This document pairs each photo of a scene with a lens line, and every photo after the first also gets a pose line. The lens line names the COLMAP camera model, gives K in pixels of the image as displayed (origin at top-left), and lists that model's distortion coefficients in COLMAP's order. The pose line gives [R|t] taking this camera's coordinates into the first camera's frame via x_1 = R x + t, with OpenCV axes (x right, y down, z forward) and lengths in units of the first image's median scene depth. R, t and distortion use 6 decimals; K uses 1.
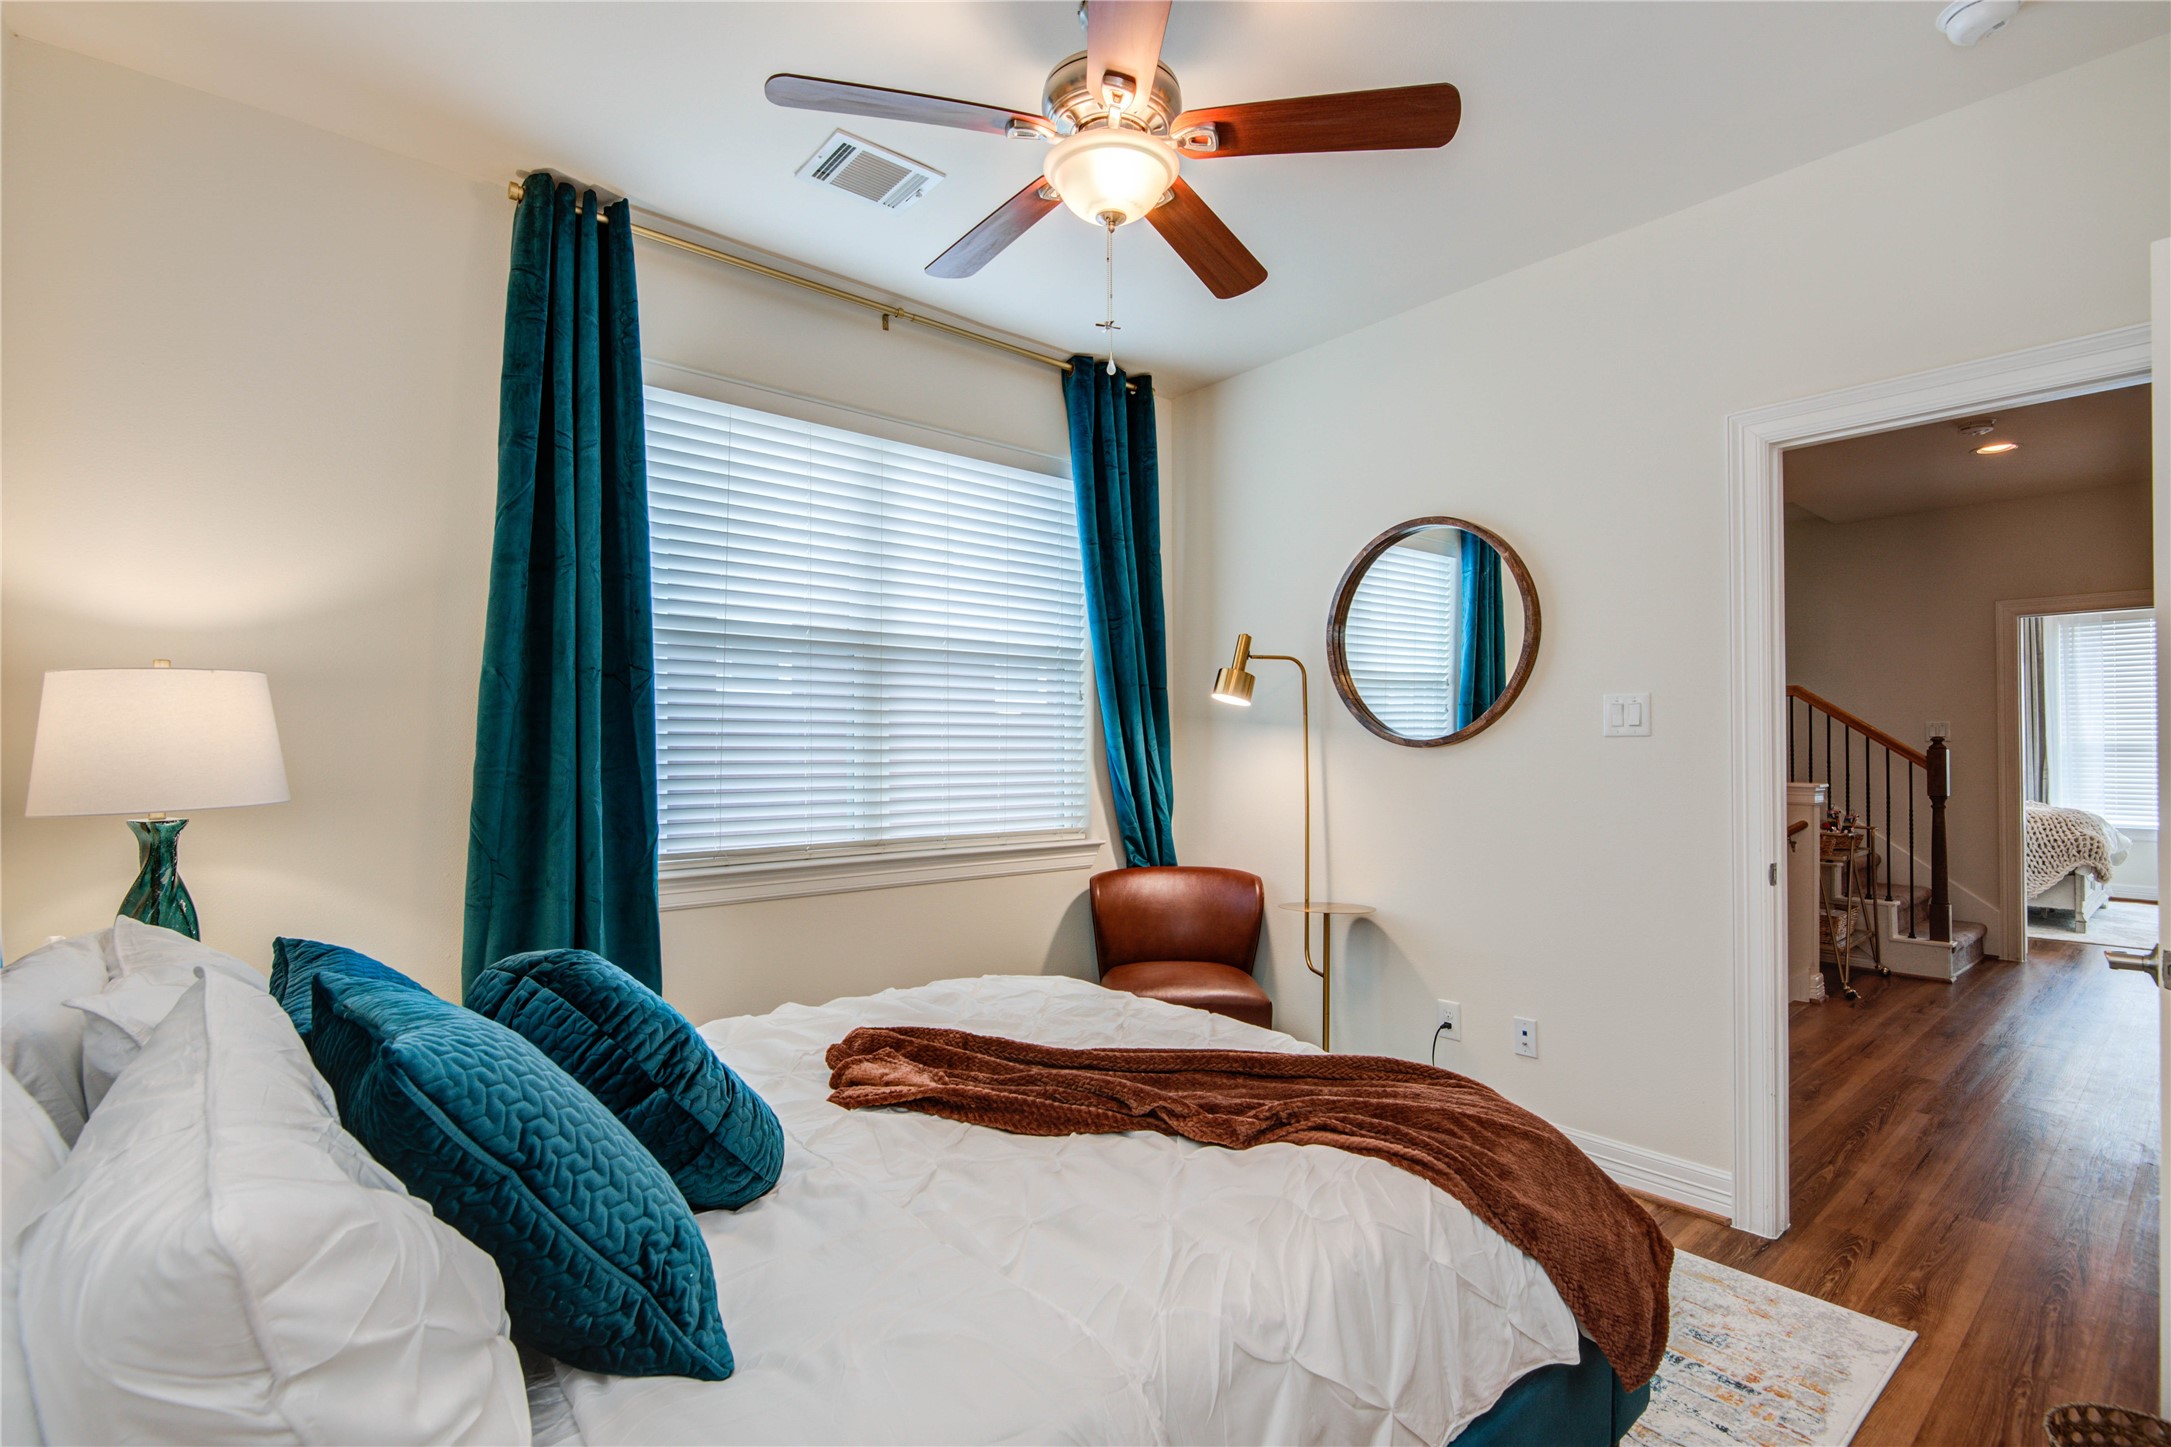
lens RADIAL K [[998.8, 0, 1104.7], [0, 998.8, 723.8], [0, 0, 1]] dist [-0.003729, -0.003709]
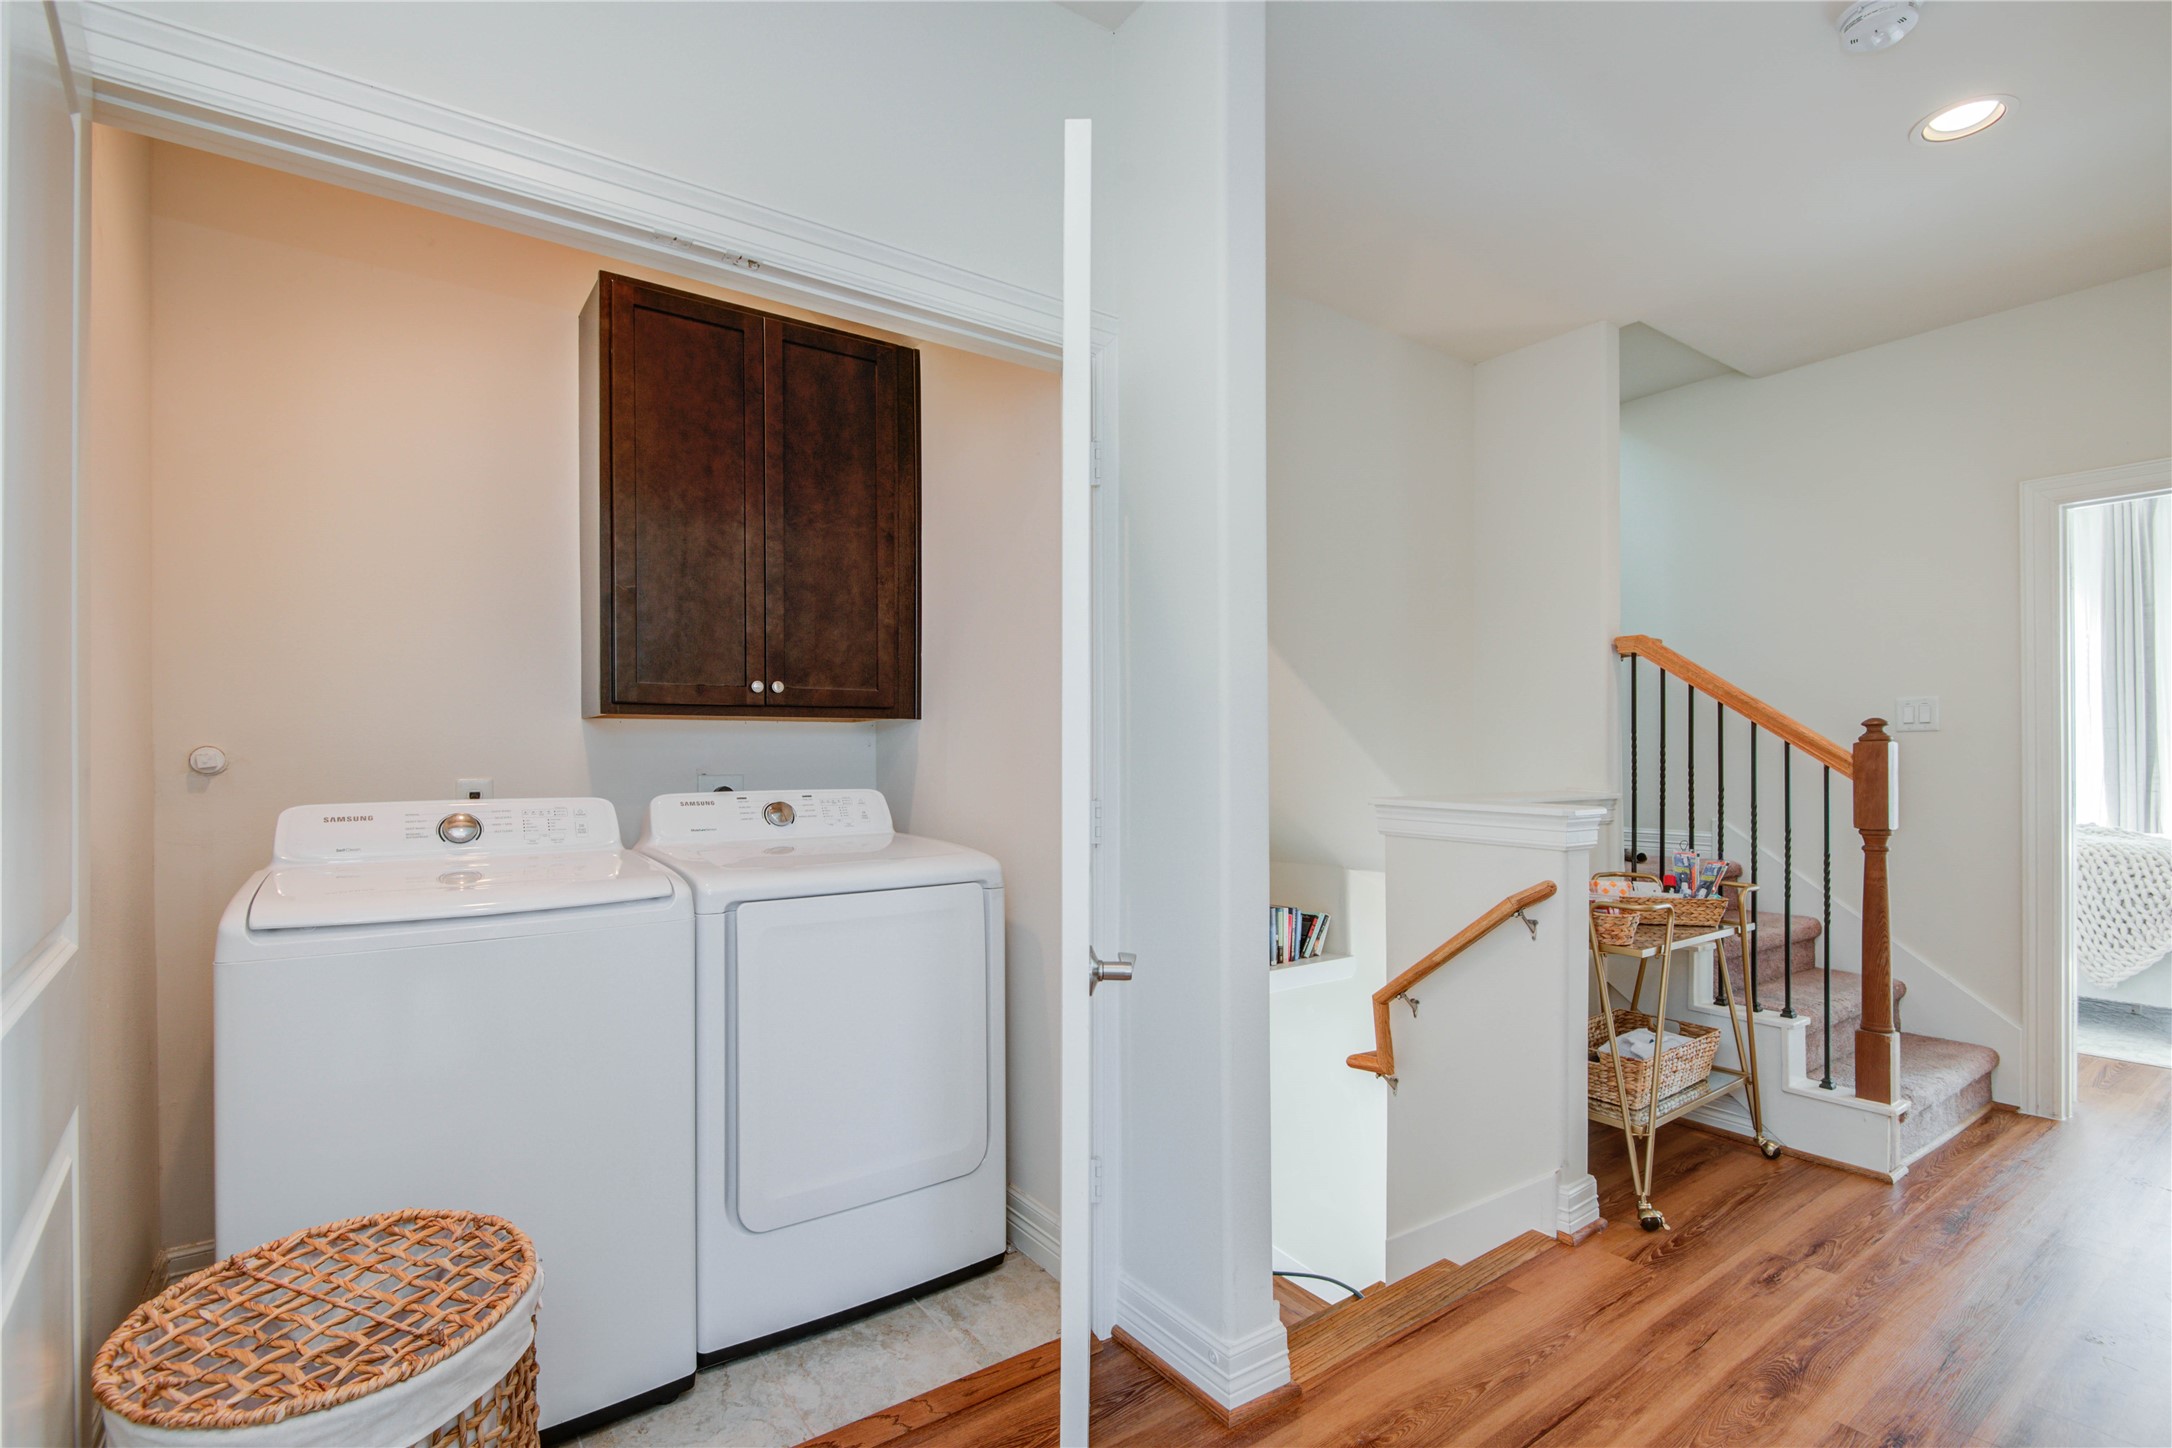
lens RADIAL K [[999.3, 0, 1065.4], [0, 999.3, 744.1], [0, 0, 1]] dist [-0.003729, -0.003709]
pose [[0.994967, -0.003363, -0.100149, 0.450483], [0.004654, 0.999909, 0.012659, 0.017468], [0.100097, -0.013061, 0.994892, 0.416067]]
